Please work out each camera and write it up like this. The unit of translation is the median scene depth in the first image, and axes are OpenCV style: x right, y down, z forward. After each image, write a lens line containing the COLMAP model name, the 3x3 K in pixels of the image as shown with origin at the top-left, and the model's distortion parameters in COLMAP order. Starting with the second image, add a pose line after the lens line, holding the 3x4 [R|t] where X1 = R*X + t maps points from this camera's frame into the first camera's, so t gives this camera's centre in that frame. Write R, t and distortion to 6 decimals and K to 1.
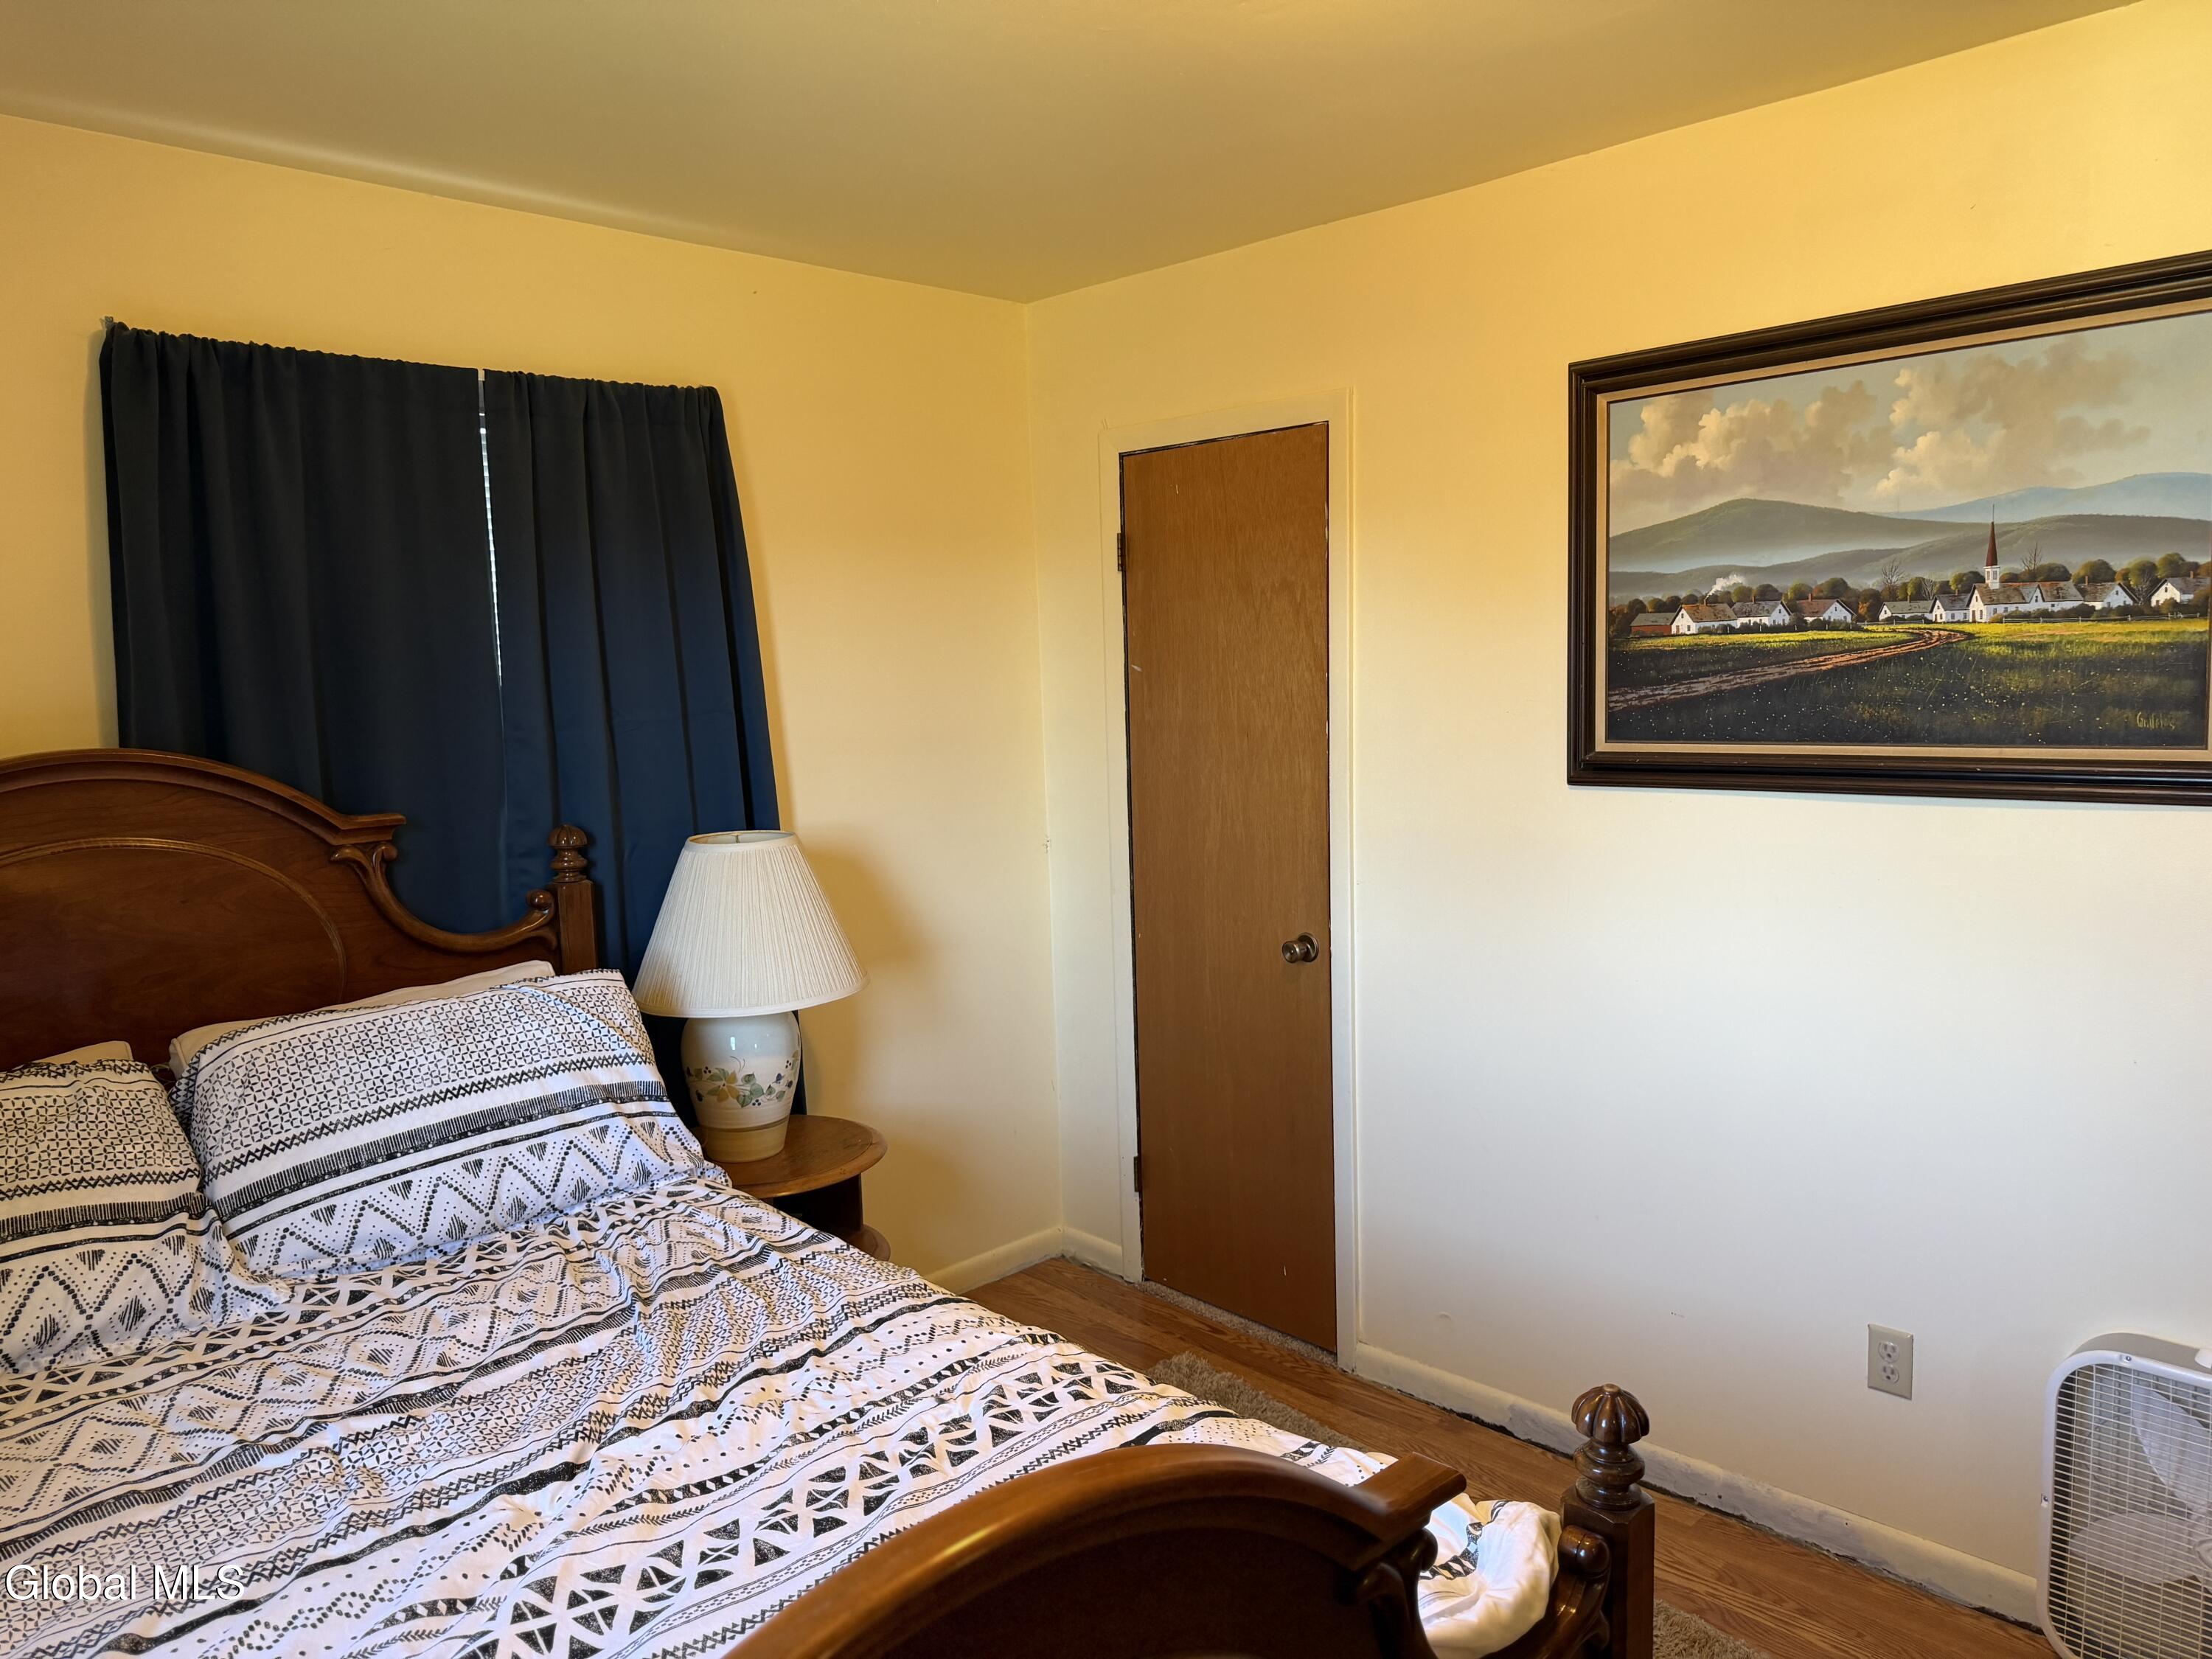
lens RADIAL K [[1584.5, 0, 1106.0], [0, 1584.5, 829.5], [0, 0, 1]] dist [-0.062737, 0.000116]
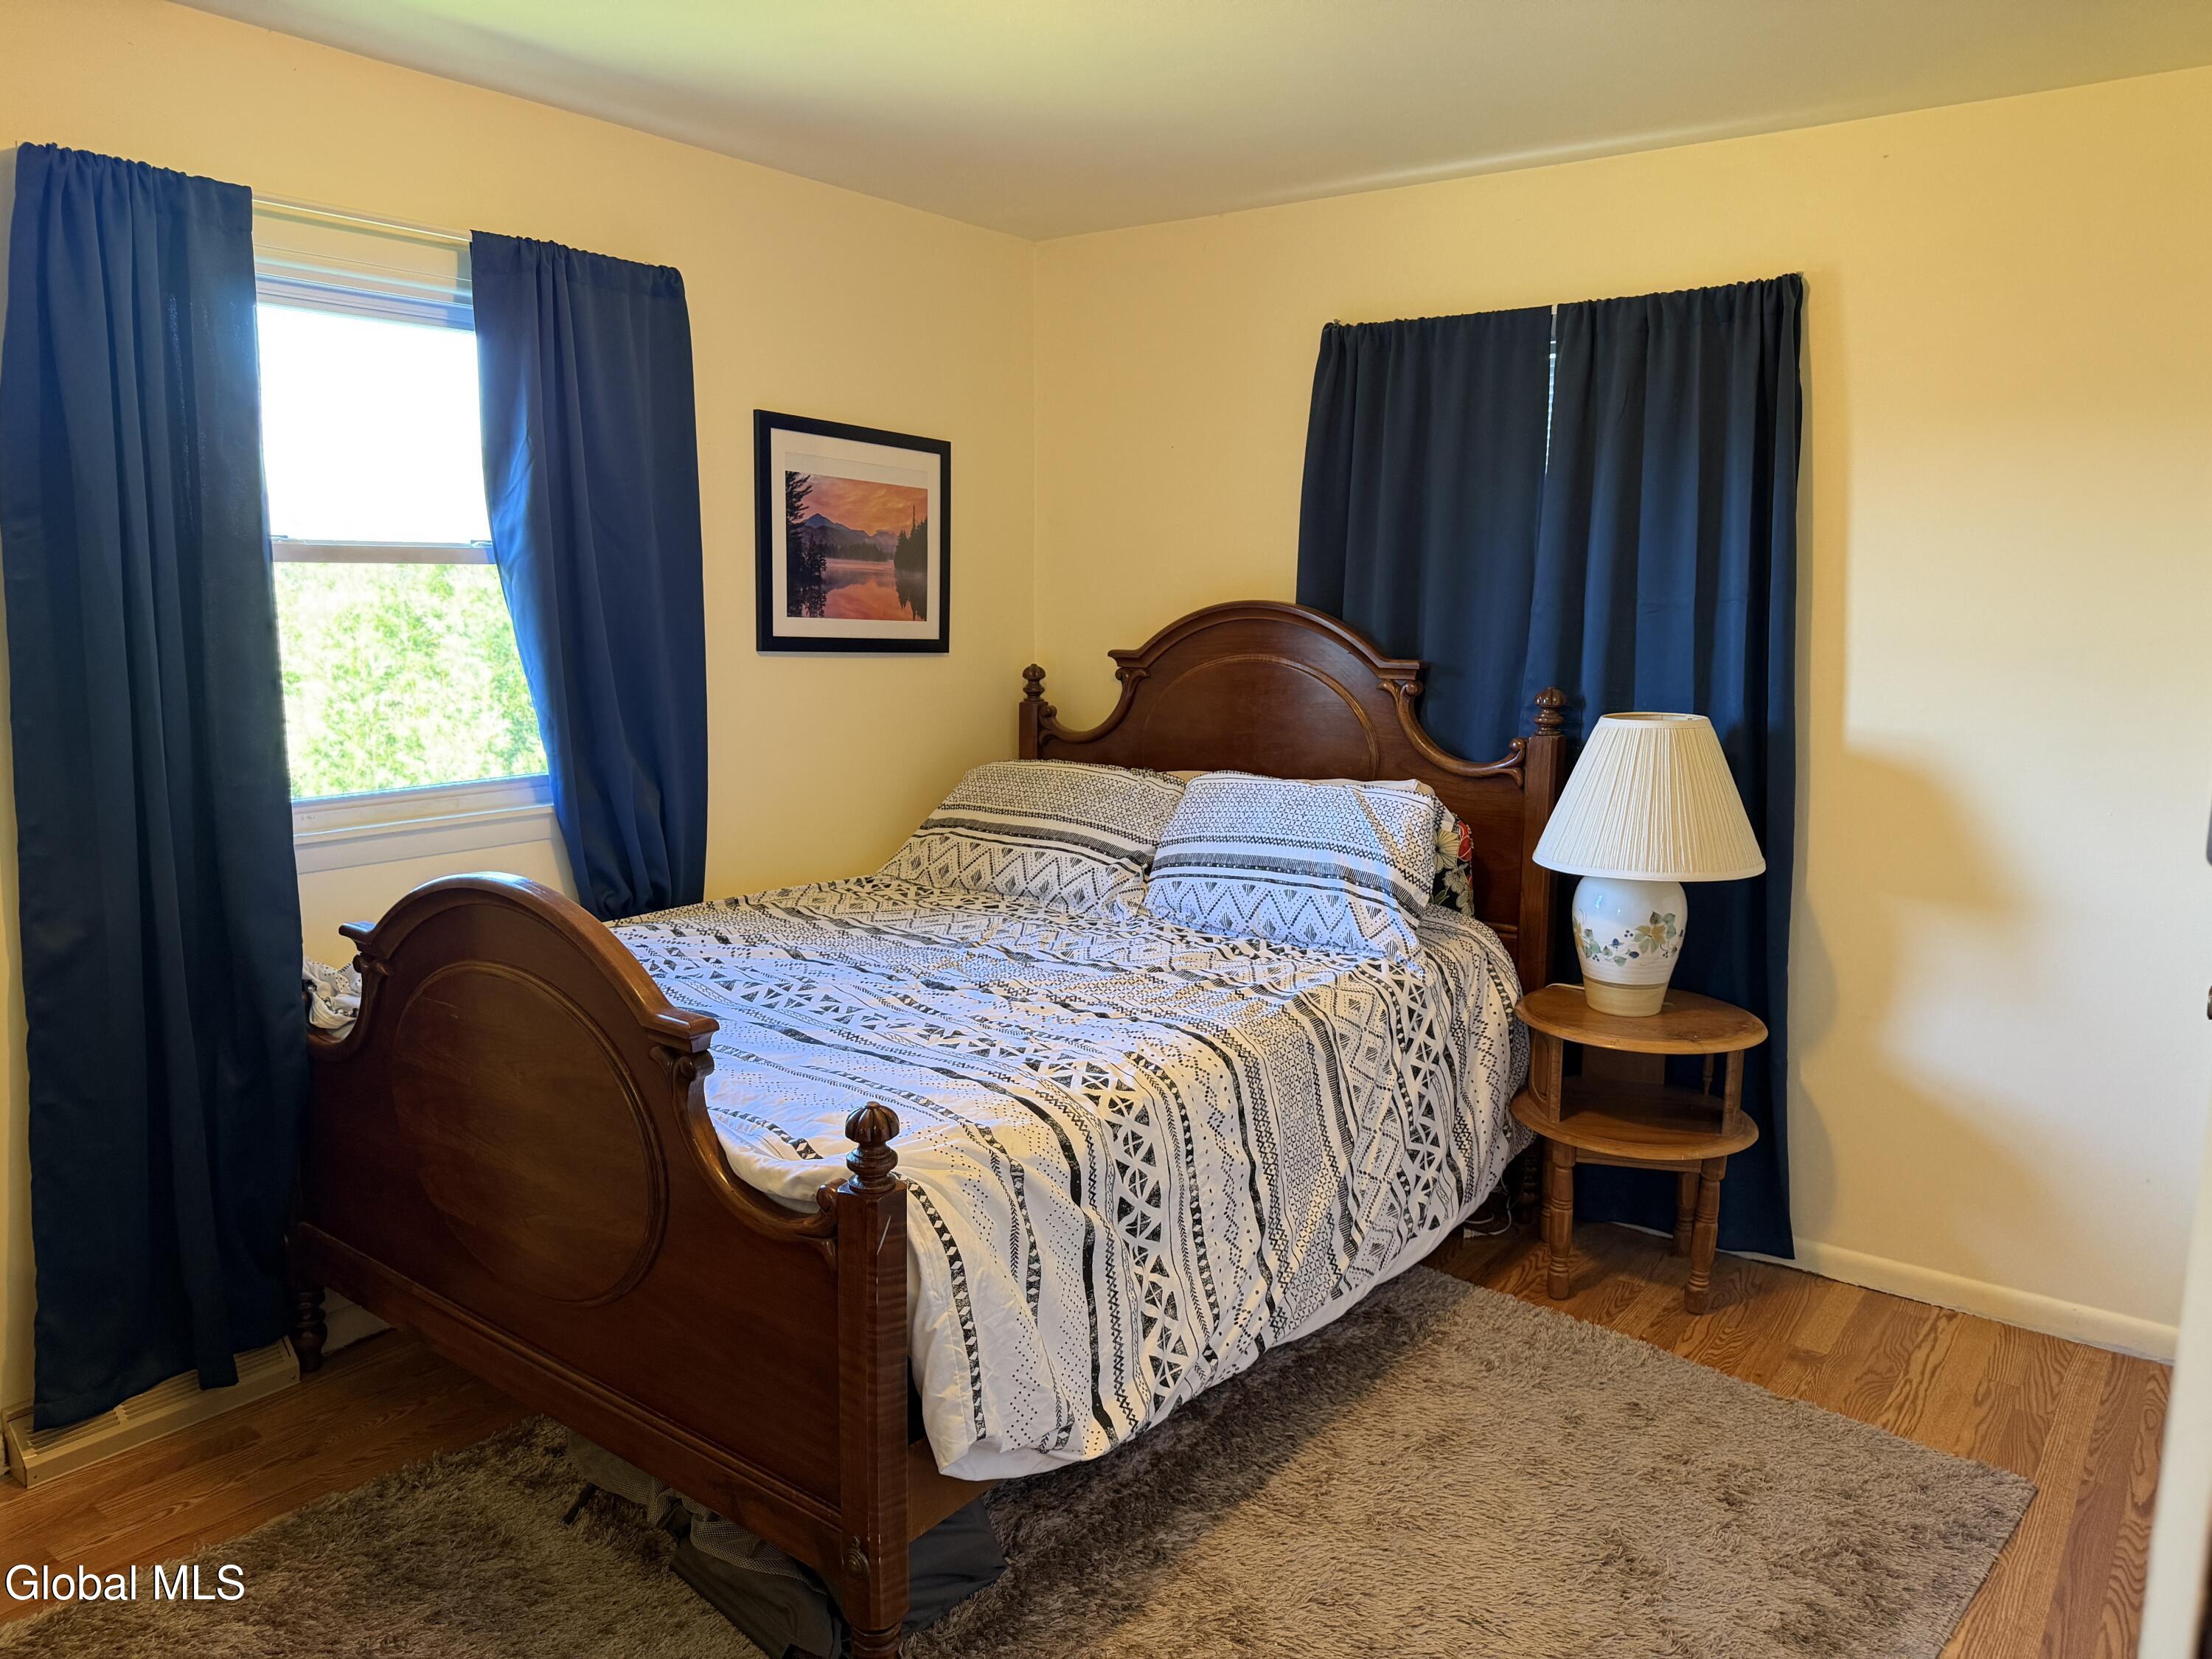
lens RADIAL K [[1571.6, 0, 1106.0], [0, 1571.6, 829.5], [0, 0, 1]] dist [0.153891, -0.156783]
pose [[0.117190, 0.188226, -0.975109, 1.036147], [-0.118331, 0.977526, 0.174472, -0.087927], [0.986035, 0.094940, 0.136829, 0.638532]]
